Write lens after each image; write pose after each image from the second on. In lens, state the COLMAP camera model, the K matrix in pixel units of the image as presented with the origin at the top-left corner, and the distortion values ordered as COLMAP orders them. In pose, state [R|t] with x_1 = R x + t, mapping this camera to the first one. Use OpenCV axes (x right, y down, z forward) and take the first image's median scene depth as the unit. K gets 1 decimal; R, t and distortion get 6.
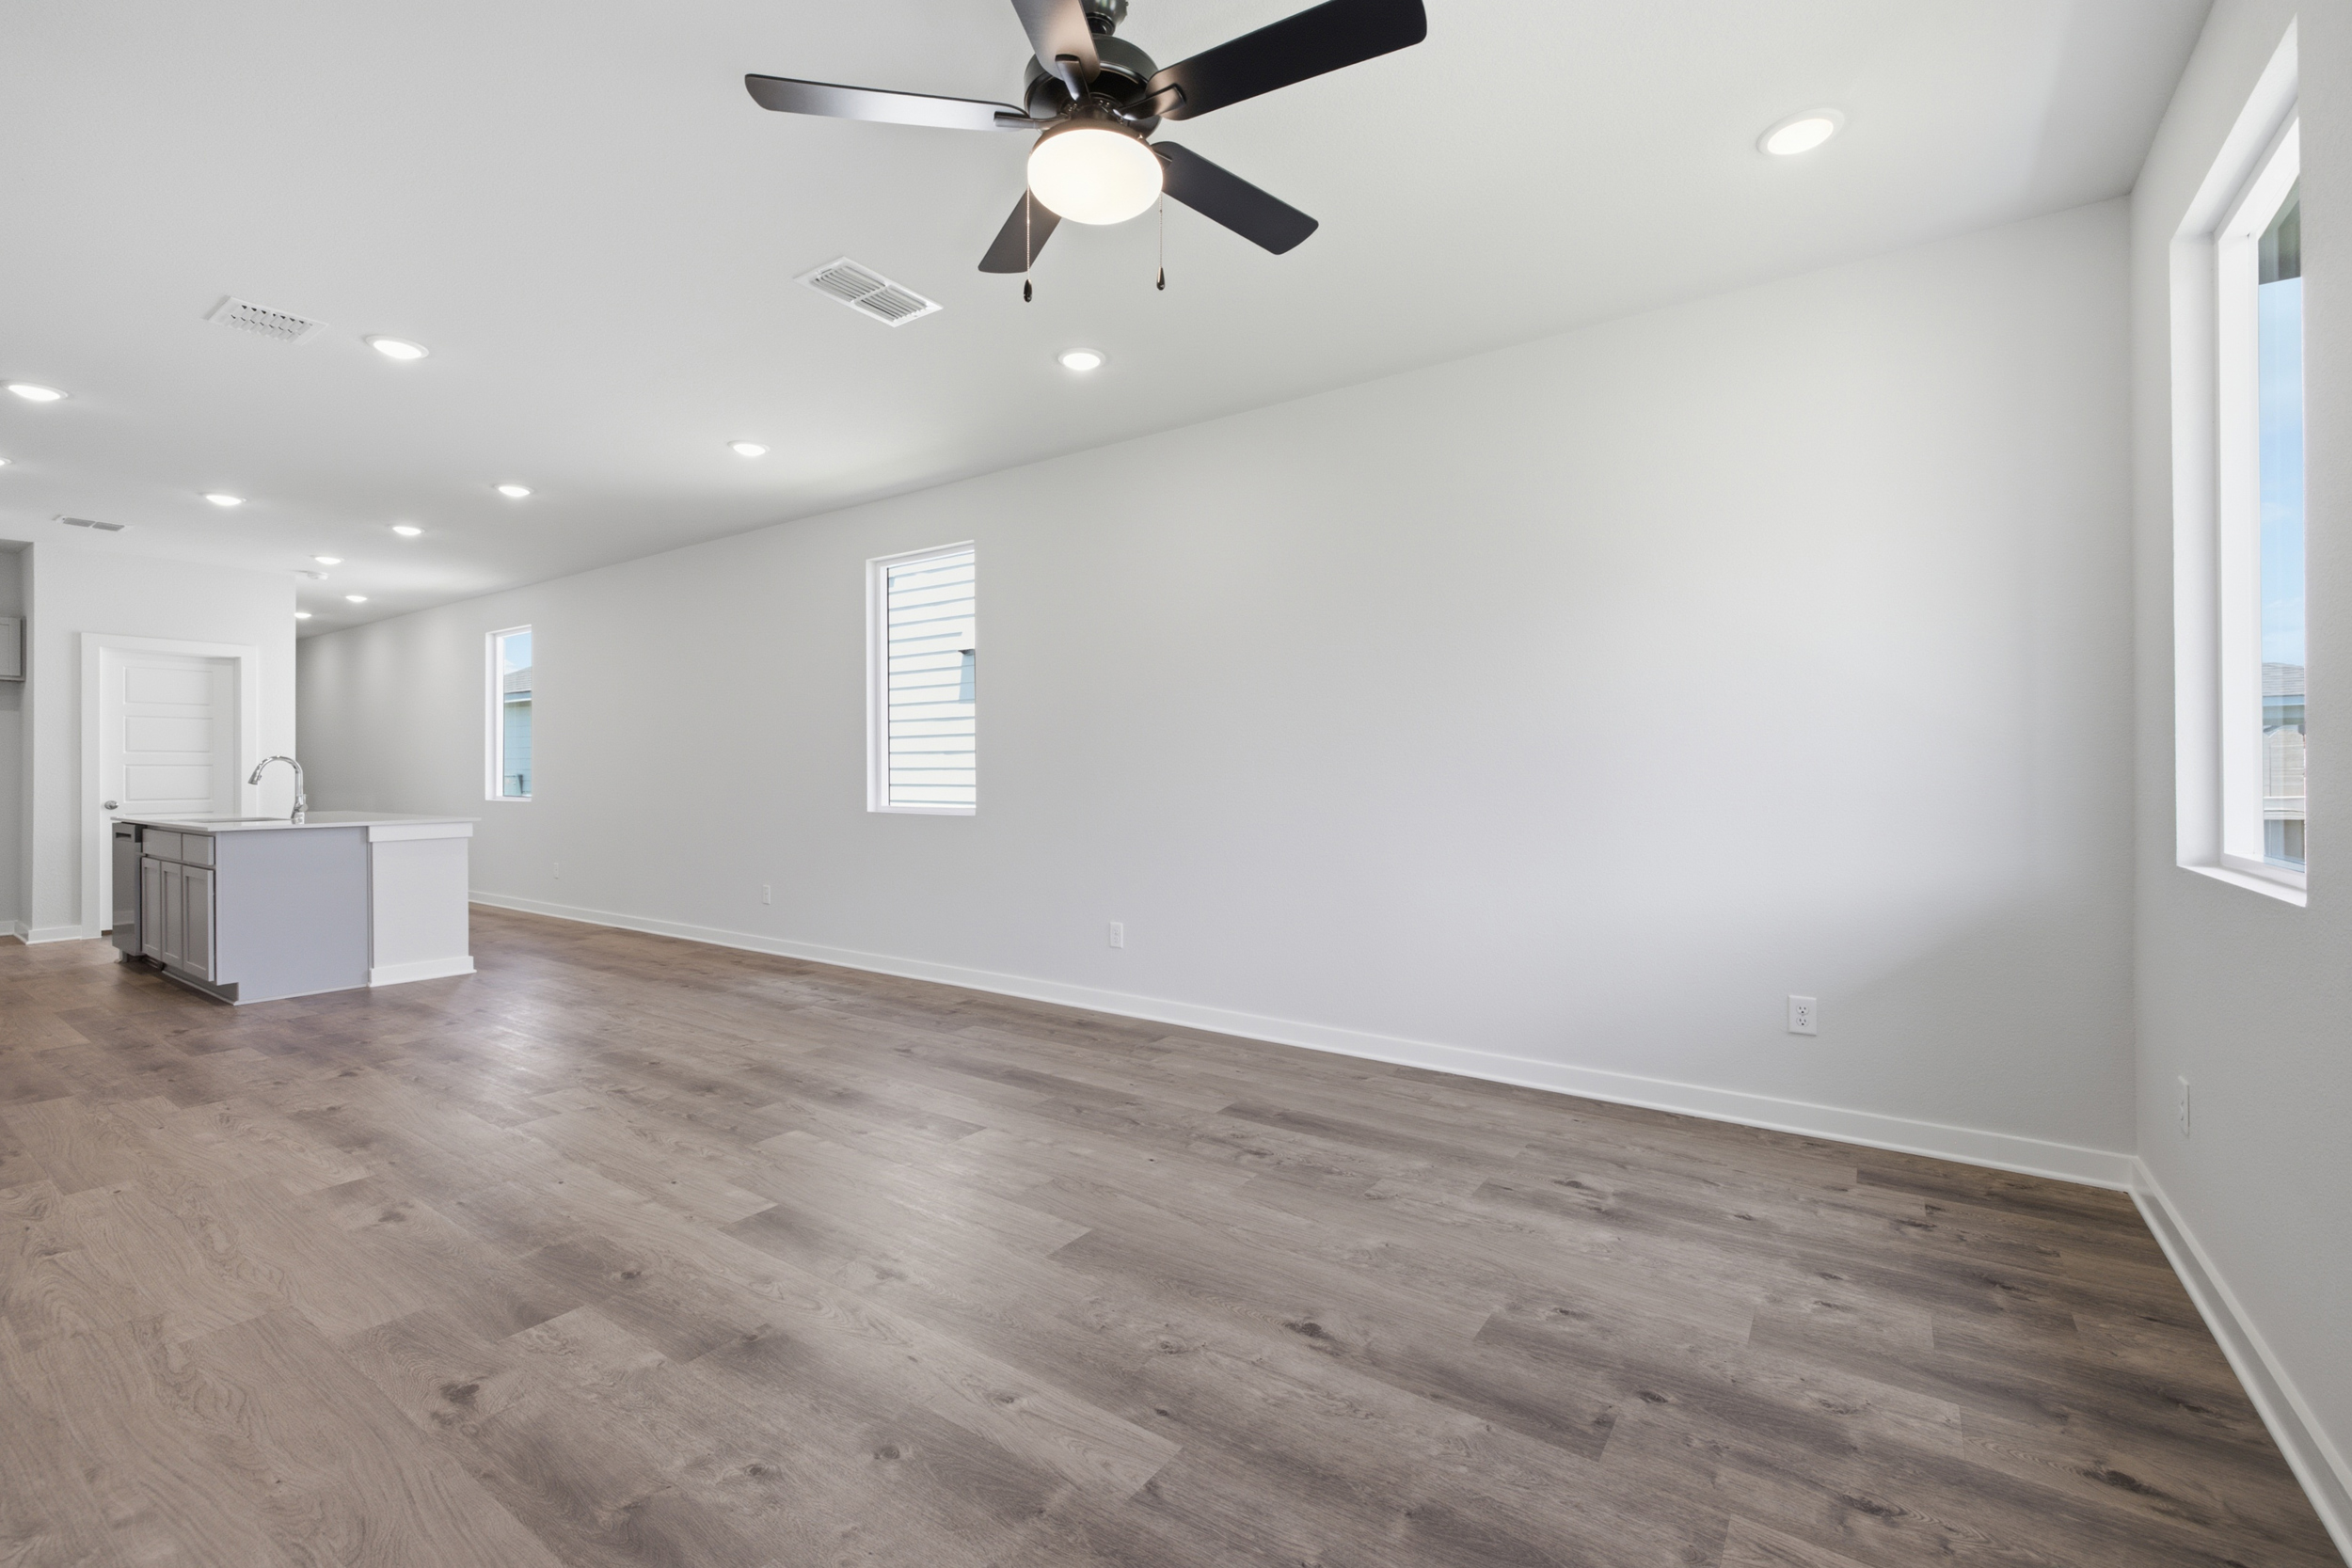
lens RADIAL K [[991.9, 0, 1152.1], [0, 991.9, 777.0], [0, 0, 1]] dist [0.002923, 0.014324]
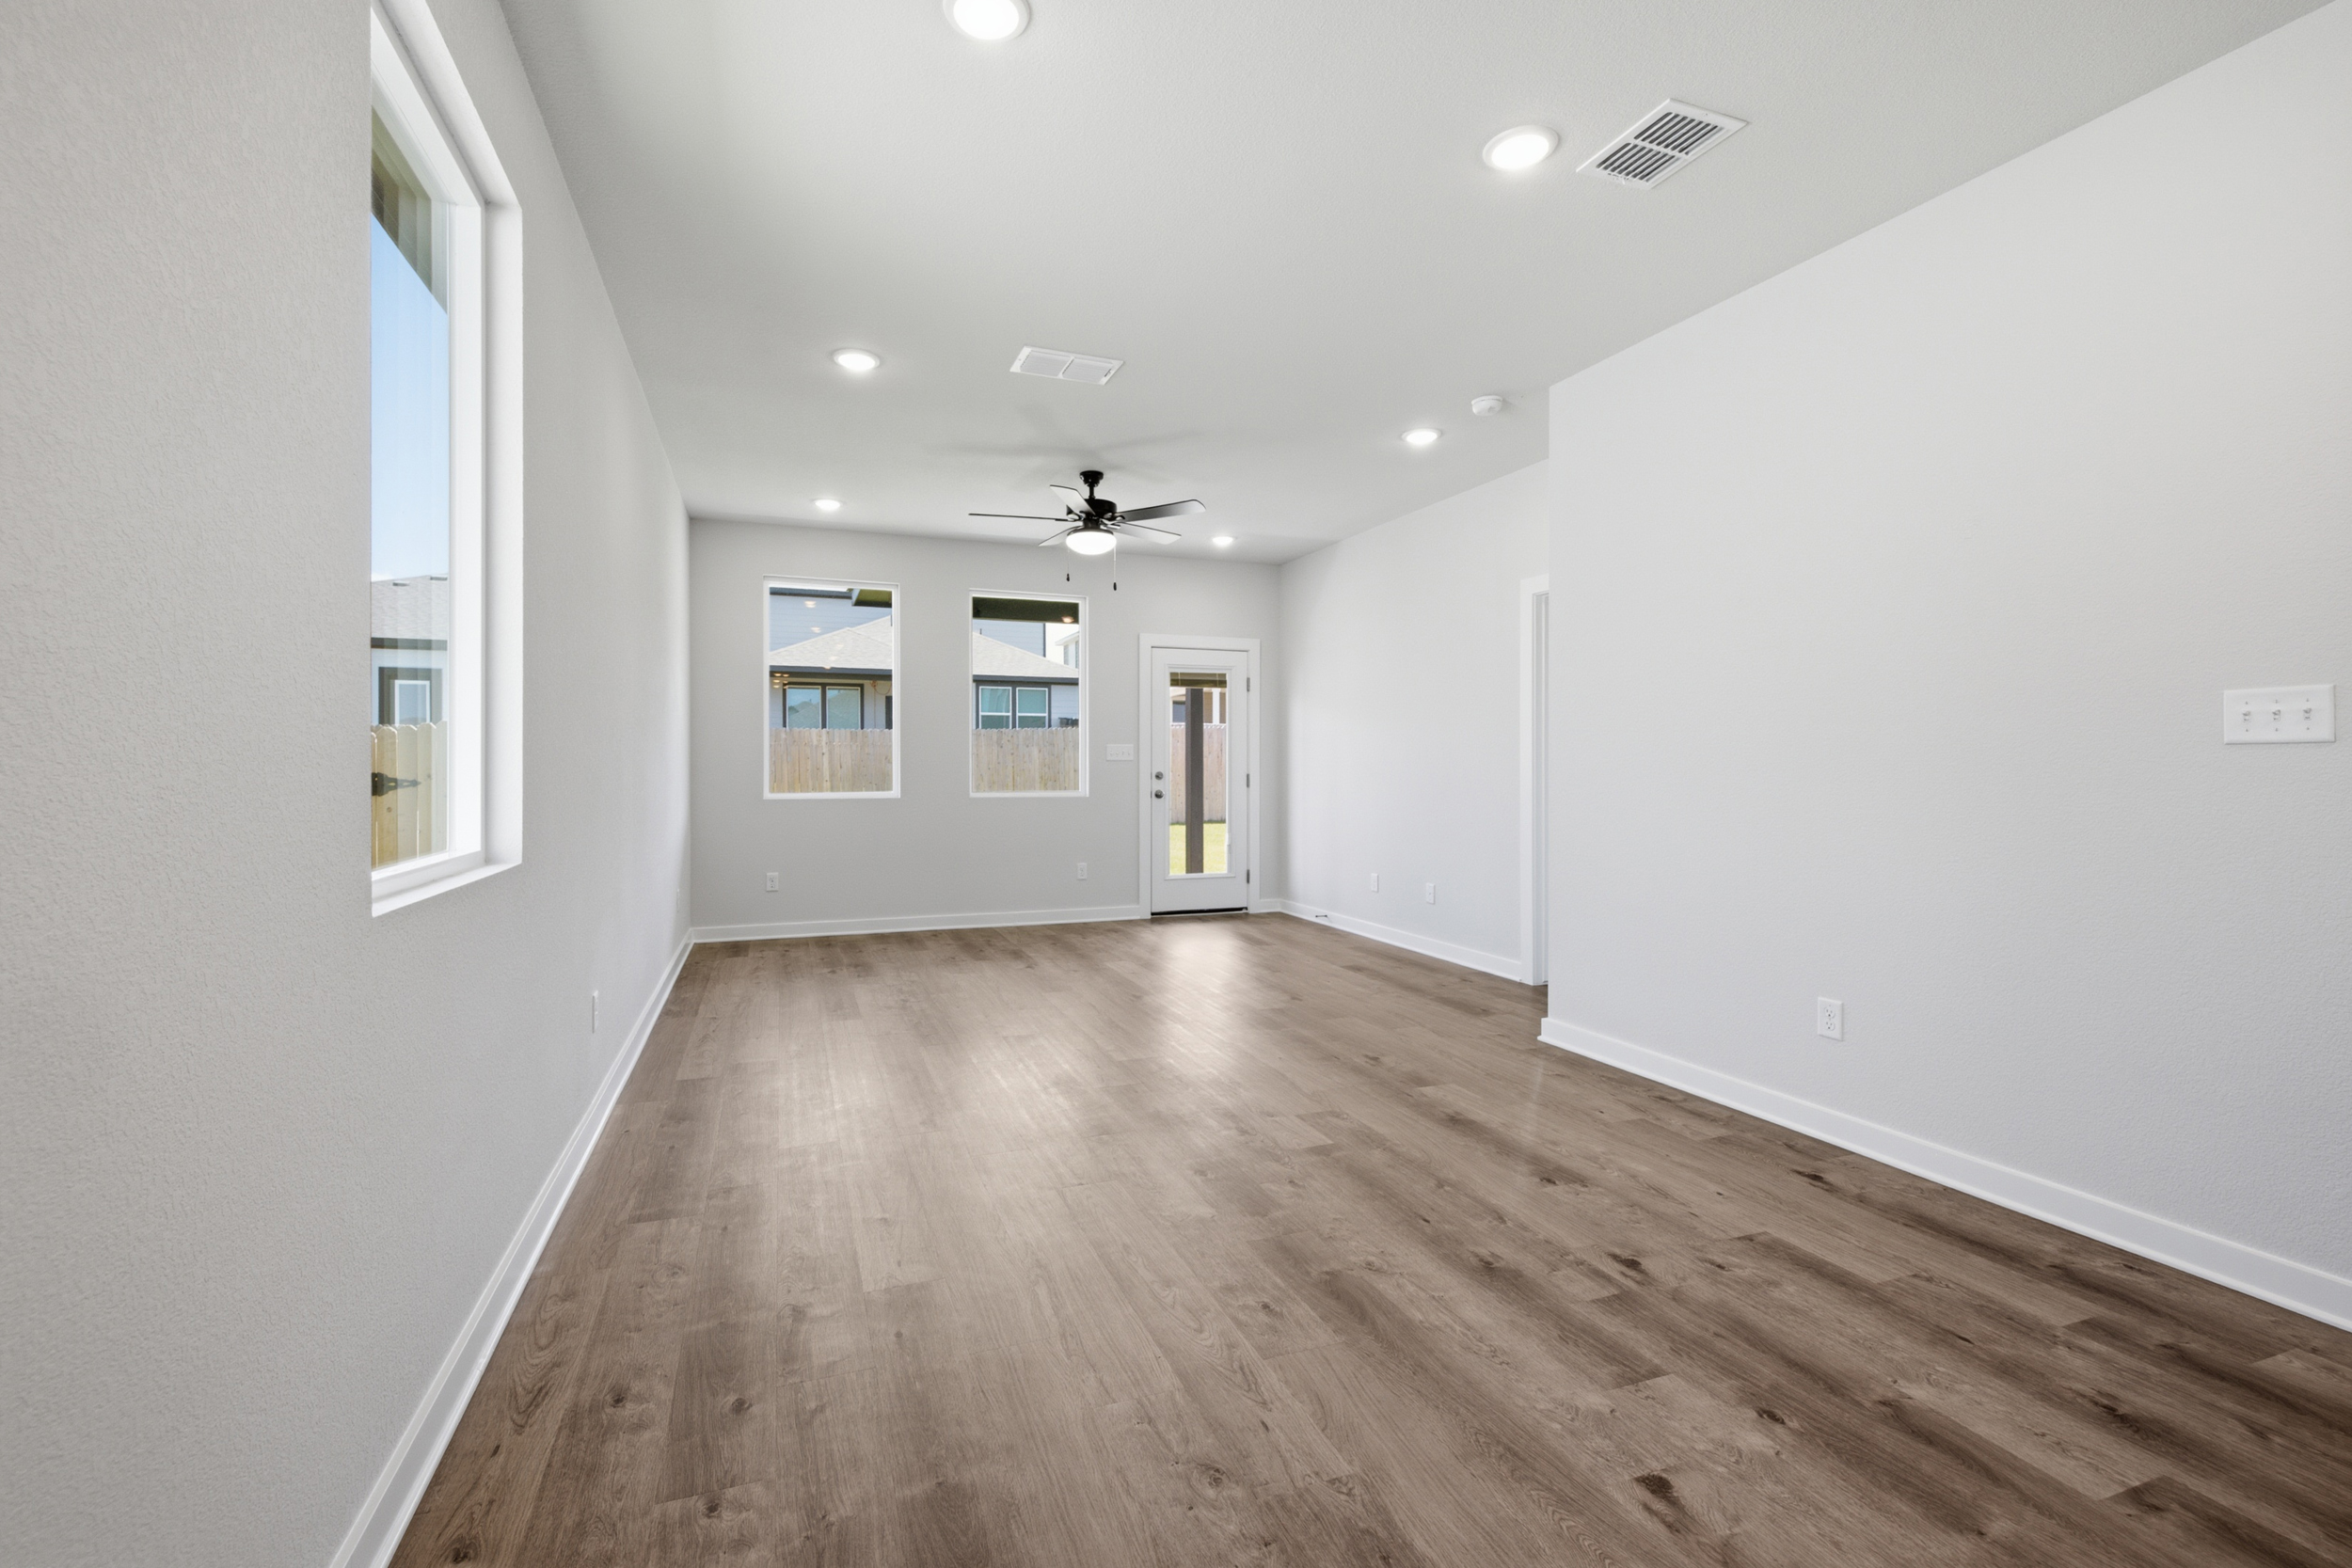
lens RADIAL K [[988.5, 0, 1139.3], [0, 988.5, 768.6], [0, 0, 1]] dist [0.001420, 0.000031]
pose [[-0.824727, -0.004059, 0.565517, -1.076114], [-0.001659, 0.999987, 0.004759, -0.002579], [-0.565529, 0.002986, -0.824723, 1.992696]]
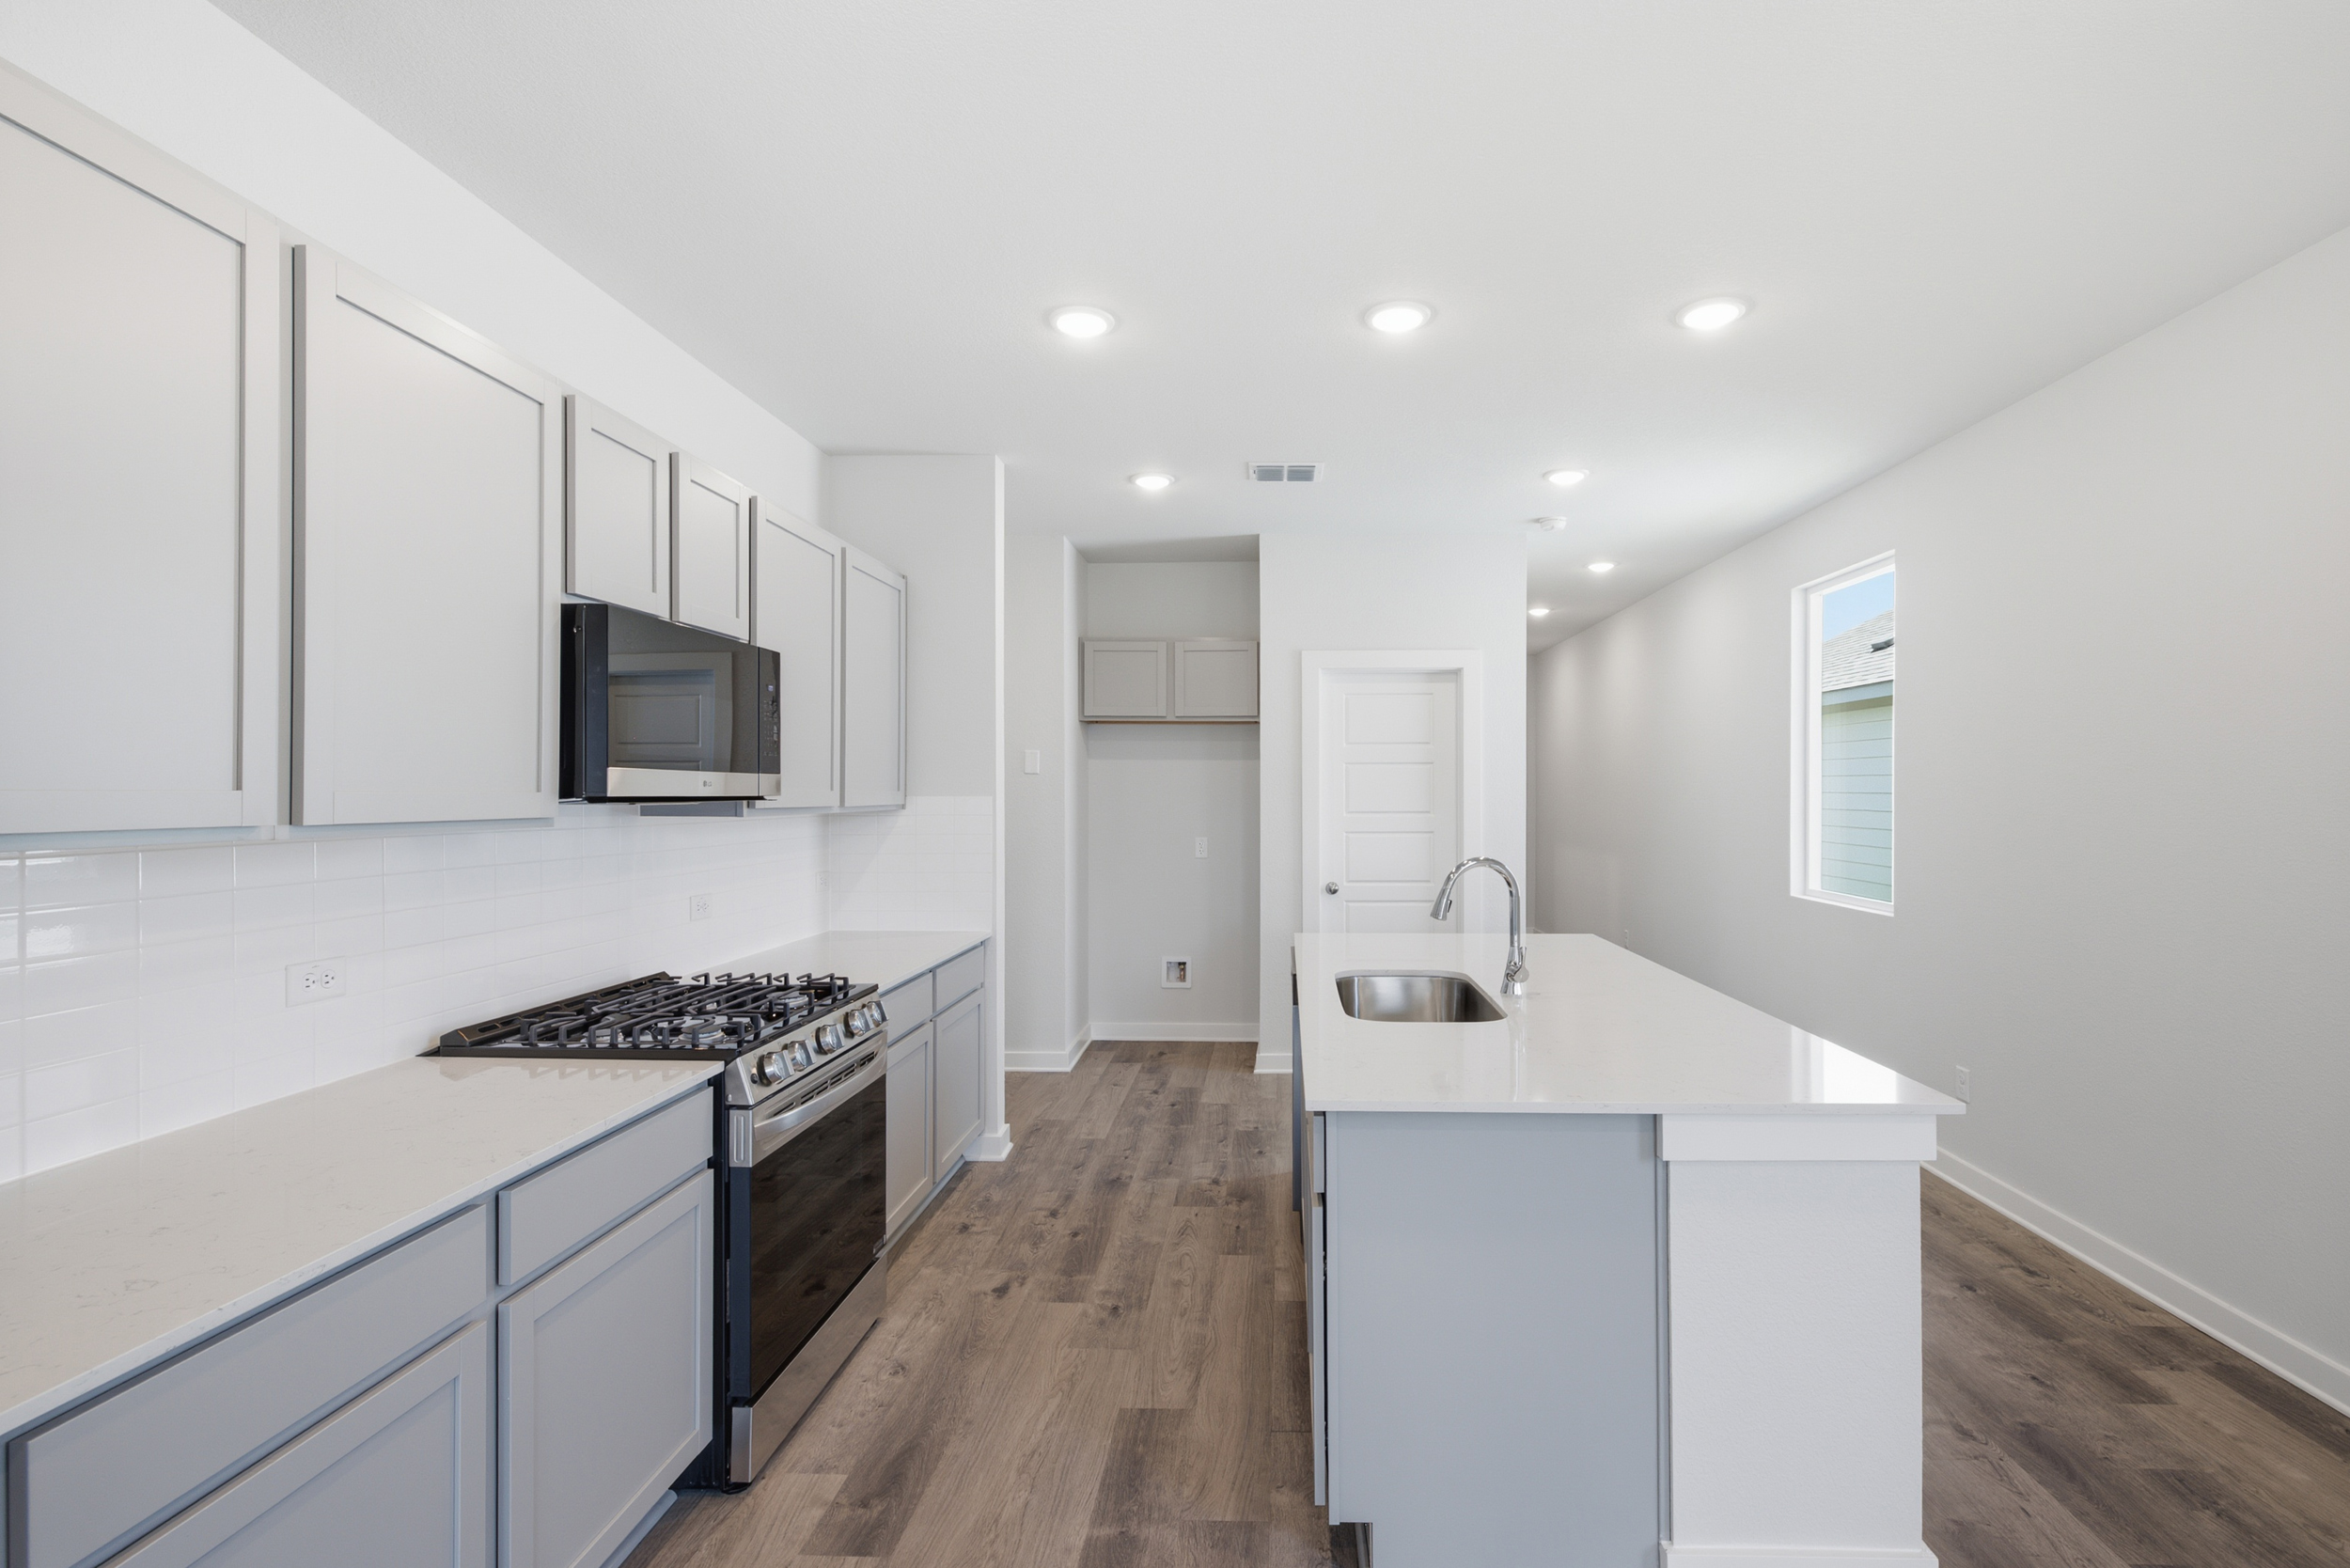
lens RADIAL K [[1078.0, 0, 1243.9], [0, 1078.0, 787.0], [0, 0, 1]] dist [-0.001324, -0.000039]
pose [[0.556478, -0.001984, -0.830860, -0.954707], [-0.001696, 0.999992, -0.003524, -0.091759], [0.830861, 0.003370, 0.556470, 1.163554]]
